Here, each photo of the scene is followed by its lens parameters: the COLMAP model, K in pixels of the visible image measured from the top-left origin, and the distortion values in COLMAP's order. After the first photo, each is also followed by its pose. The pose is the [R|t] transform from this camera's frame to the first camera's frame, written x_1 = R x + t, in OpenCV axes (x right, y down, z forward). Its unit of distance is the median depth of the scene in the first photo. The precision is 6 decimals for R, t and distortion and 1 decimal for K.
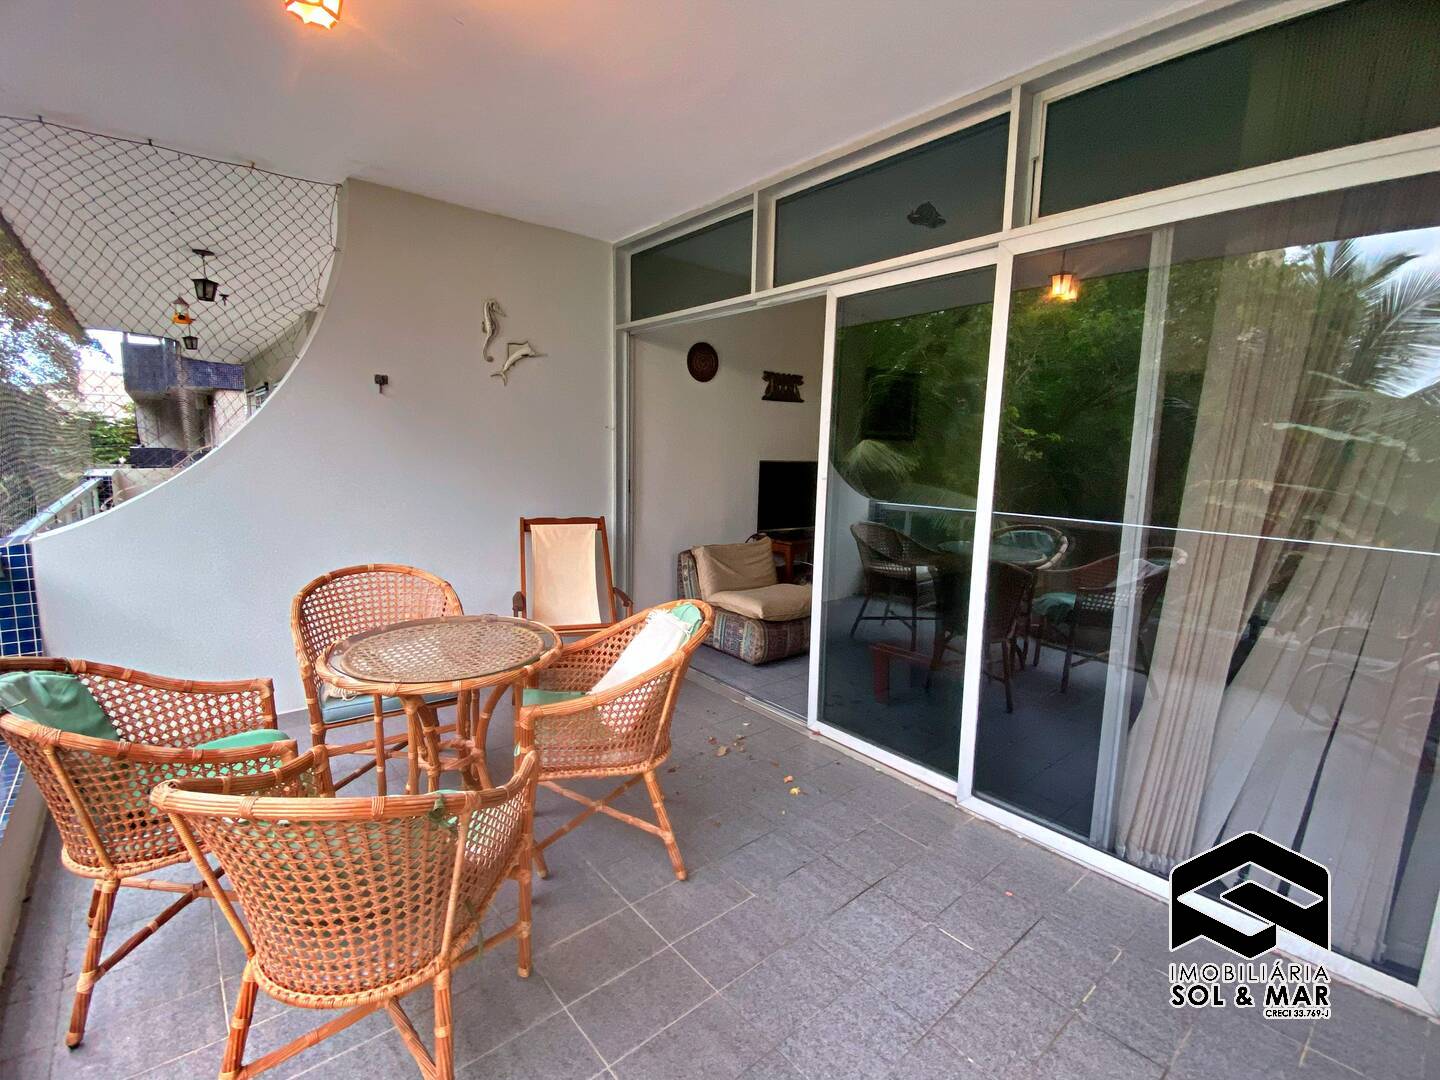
lens RADIAL K [[652.5, 0, 717.7], [0, 652.5, 533.8], [0, 0, 1]] dist [0.042044, -0.036255]
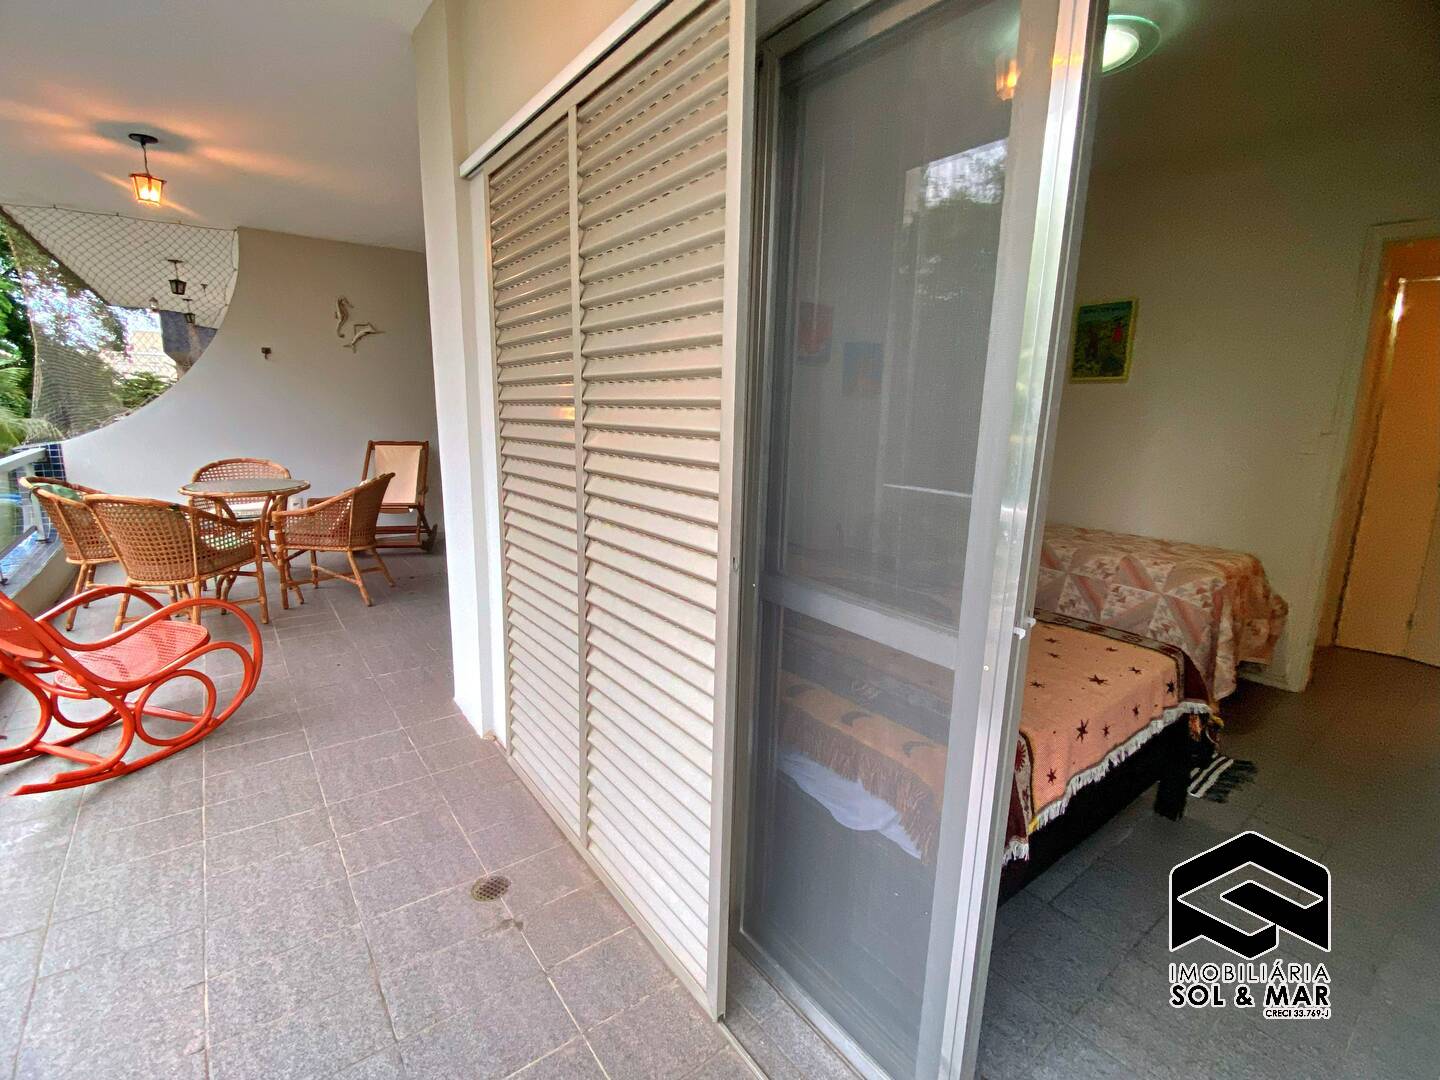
lens RADIAL K [[652.5, 0, 717.7], [0, 652.5, 533.8], [0, 0, 1]] dist [0.042044, -0.036255]
pose [[0.998419, 0.011803, -0.054948, 0.605516], [-0.008568, 0.998236, 0.058746, 0.096268], [0.055544, -0.058182, 0.996760, -0.506700]]
